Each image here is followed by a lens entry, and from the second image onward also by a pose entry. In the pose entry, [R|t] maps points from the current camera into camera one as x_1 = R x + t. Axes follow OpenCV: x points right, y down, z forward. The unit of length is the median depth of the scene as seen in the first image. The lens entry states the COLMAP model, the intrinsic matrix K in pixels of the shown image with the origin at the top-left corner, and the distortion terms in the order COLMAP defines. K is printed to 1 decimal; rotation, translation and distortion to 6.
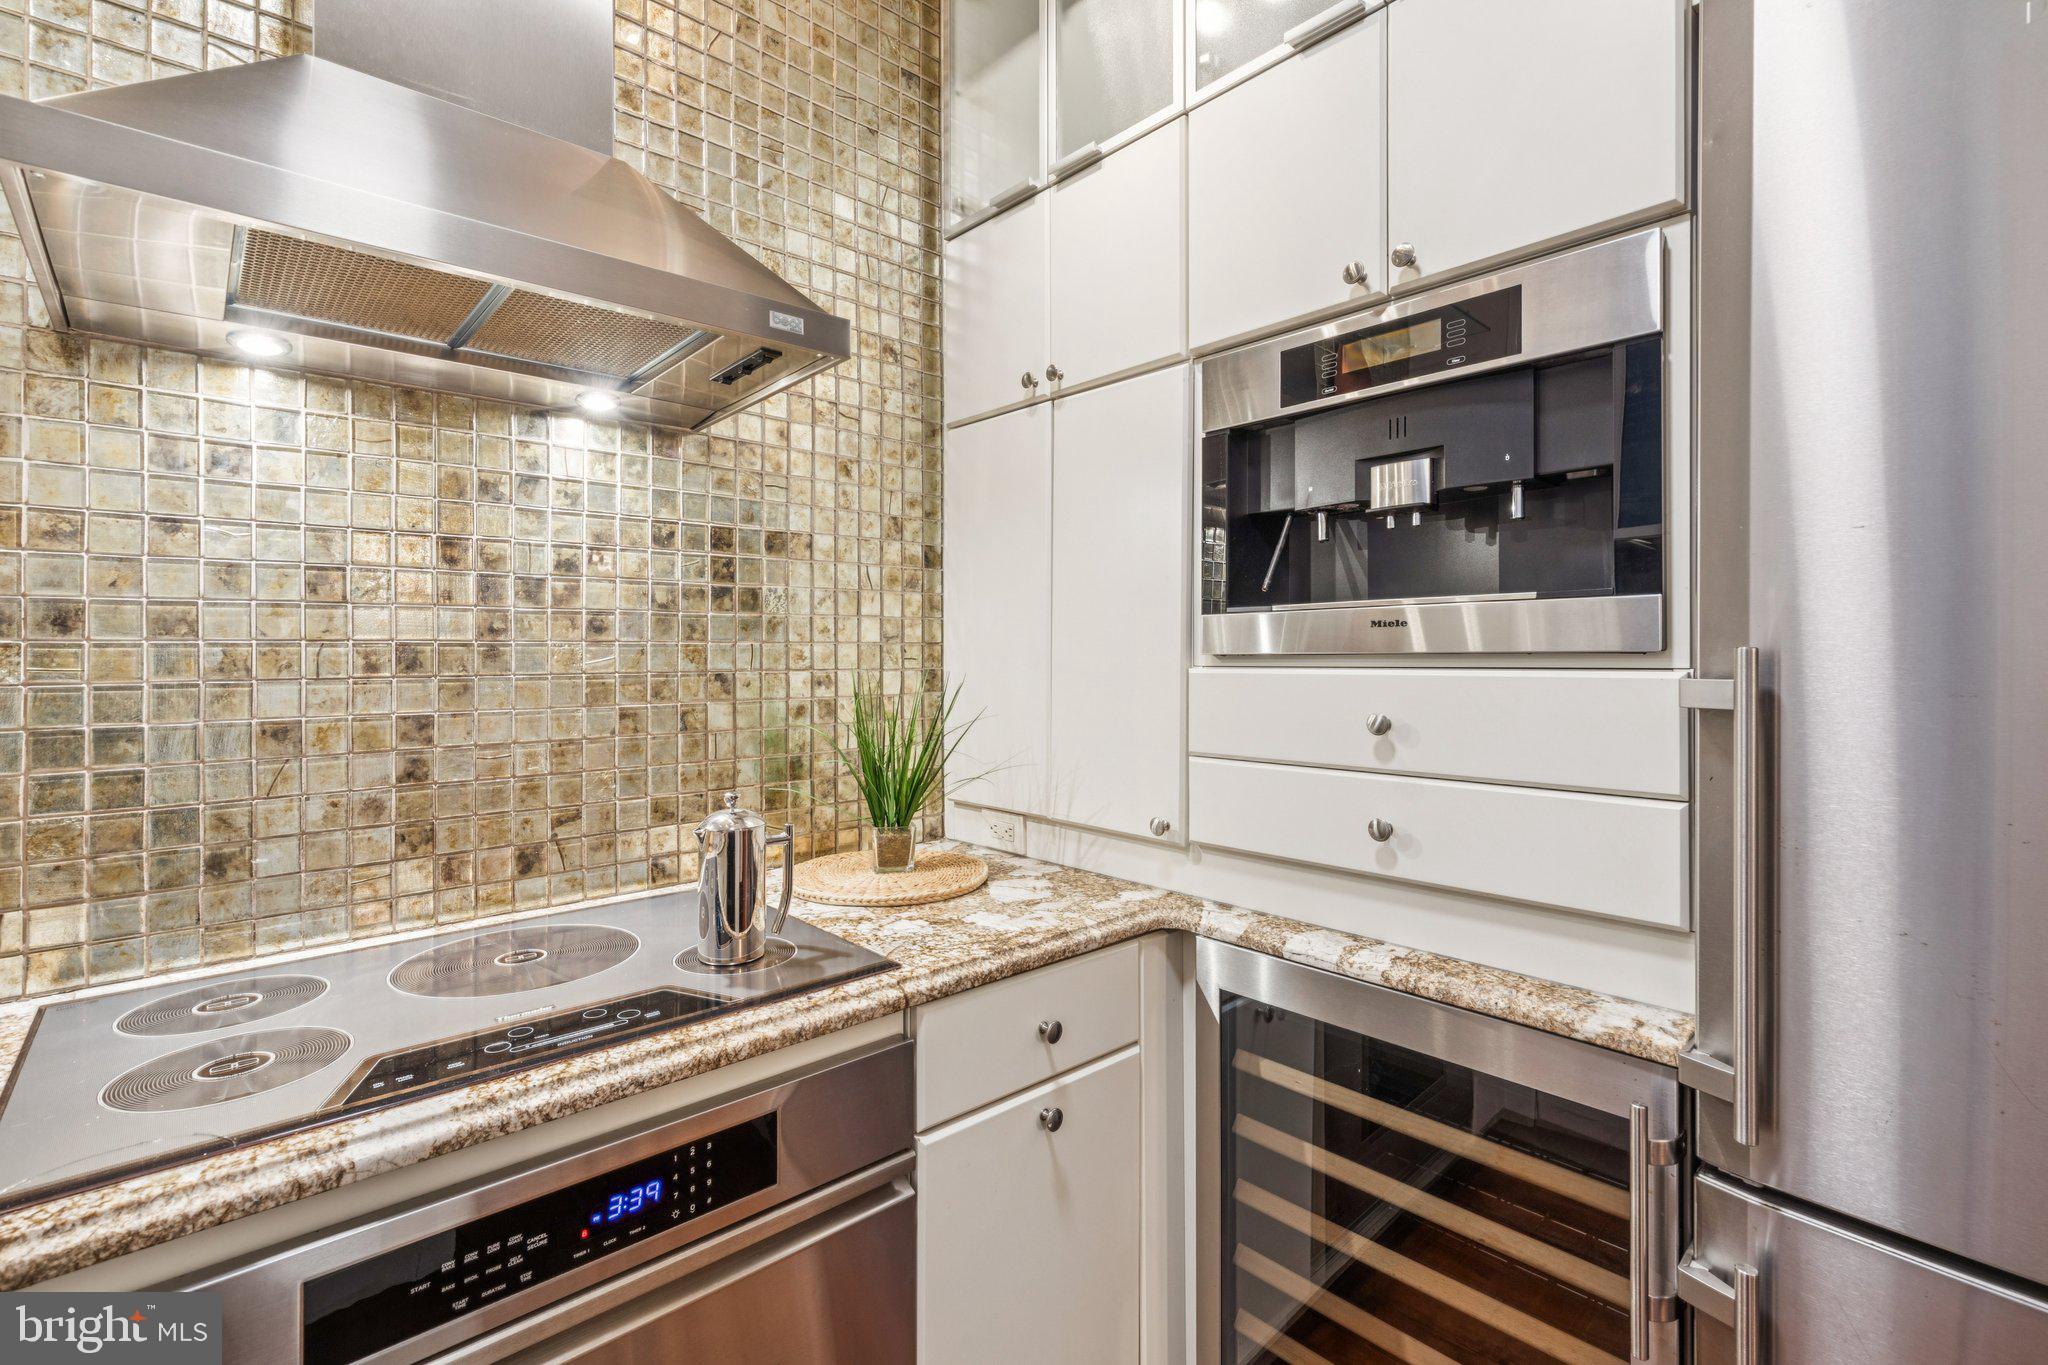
lens RADIAL K [[919.9, 0, 1025.2], [0, 919.9, 667.3], [0, 0, 1]] dist [0.002310, -0.000406]
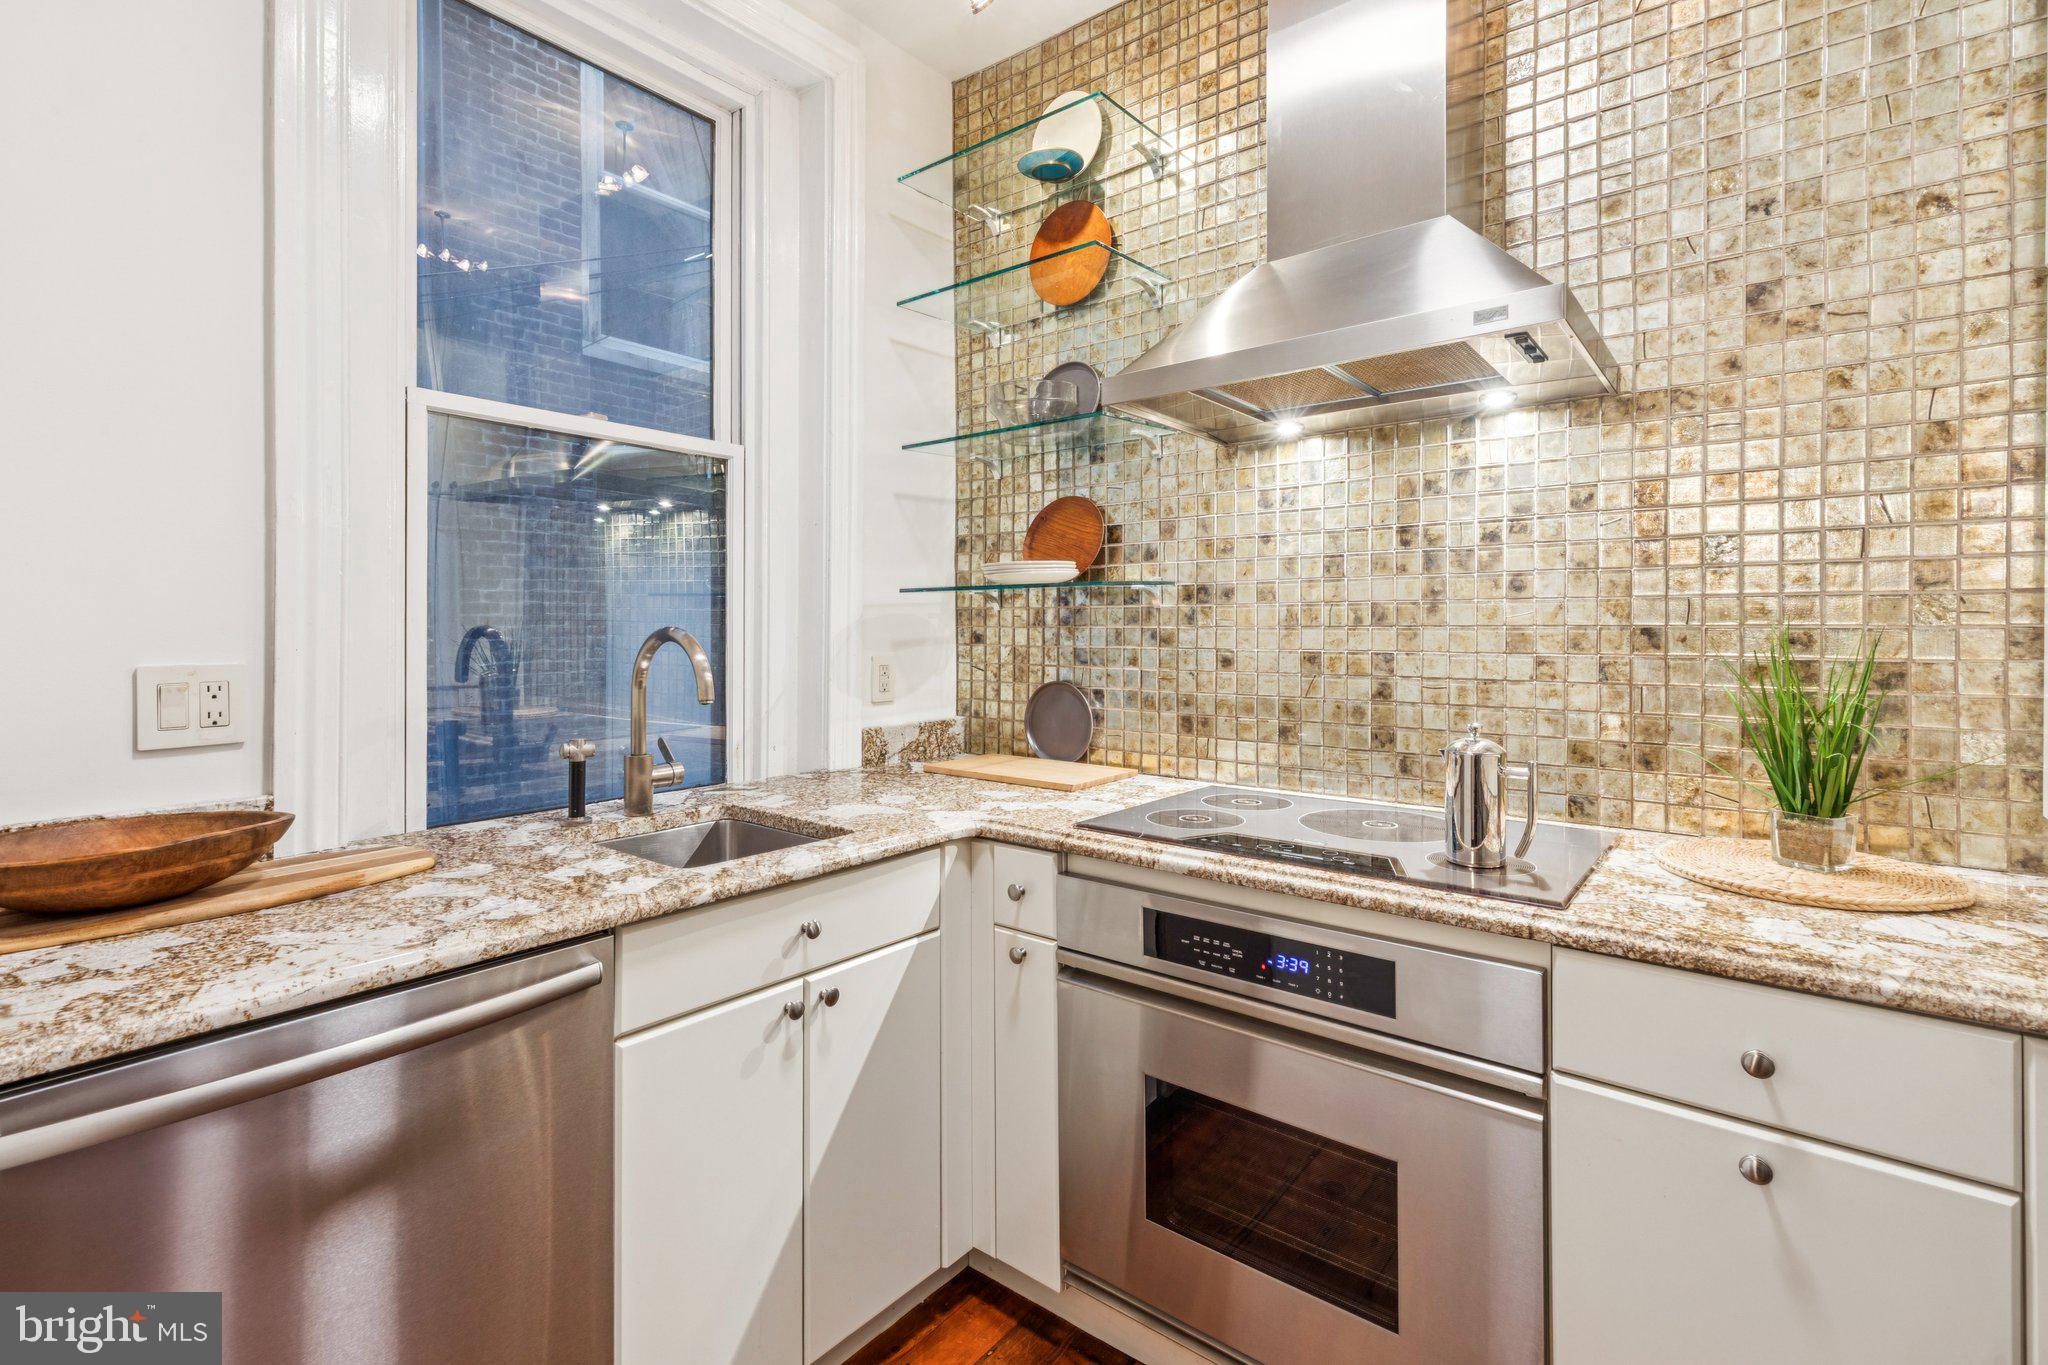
lens RADIAL K [[946.4, 0, 1019.6], [0, 946.4, 638.6], [0, 0, 1]] dist [-0.000621, -0.000233]
pose [[0.156826, 0.020410, -0.987415, 0.704525], [-0.010393, 0.999765, 0.019014, 0.007637], [0.987571, 0.007280, 0.157002, 0.202980]]
